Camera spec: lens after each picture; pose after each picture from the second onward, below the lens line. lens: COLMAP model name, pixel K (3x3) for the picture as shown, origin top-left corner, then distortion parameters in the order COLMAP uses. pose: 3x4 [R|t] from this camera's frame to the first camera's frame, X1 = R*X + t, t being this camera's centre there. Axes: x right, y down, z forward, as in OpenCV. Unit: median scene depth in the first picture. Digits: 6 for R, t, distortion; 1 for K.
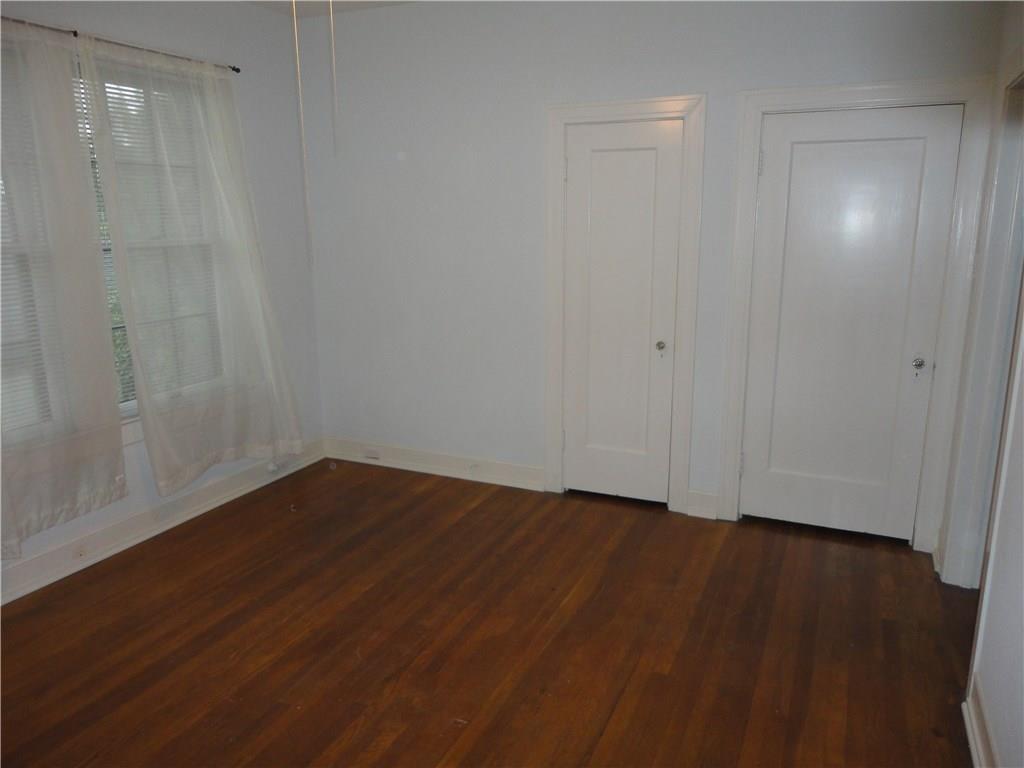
lens RADIAL K [[743.6, 0, 513.5], [0, 743.6, 379.7], [0, 0, 1]] dist [0.004478, -0.003212]
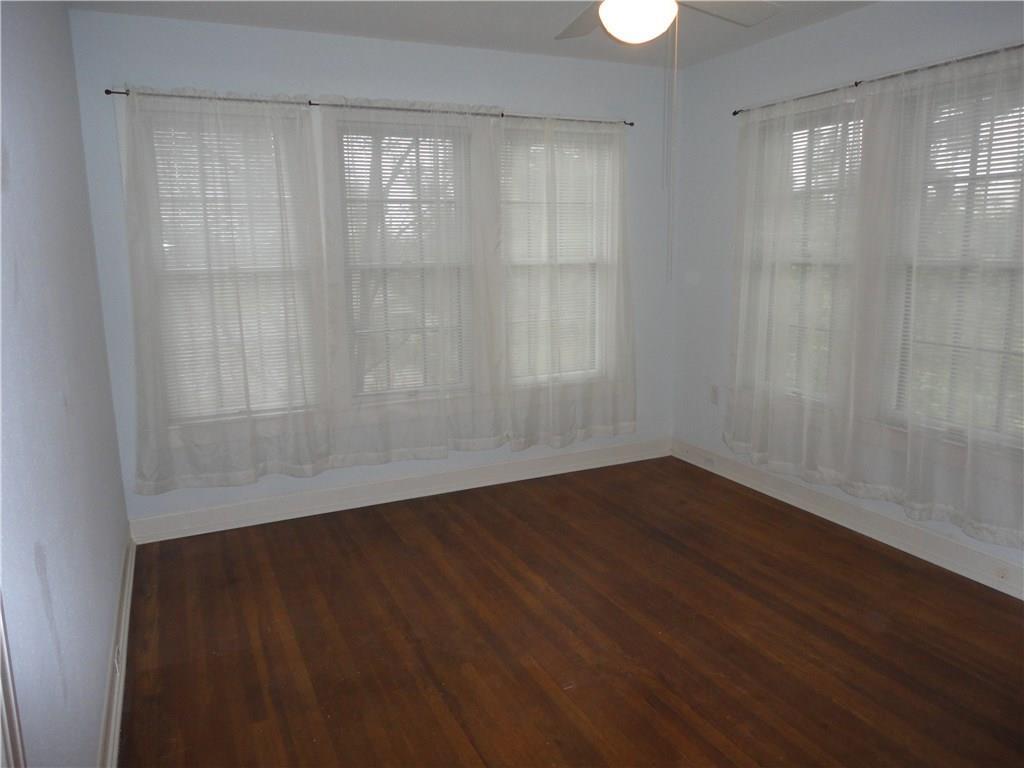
lens RADIAL K [[743.6, 0, 515.1], [0, 743.6, 387.6], [0, 0, 1]] dist [0.004478, -0.003212]
pose [[-0.651878, 0.147527, -0.743835, 0.625349], [-0.154178, 0.934622, 0.320484, -0.254505], [0.742485, 0.323599, -0.586514, 1.222602]]
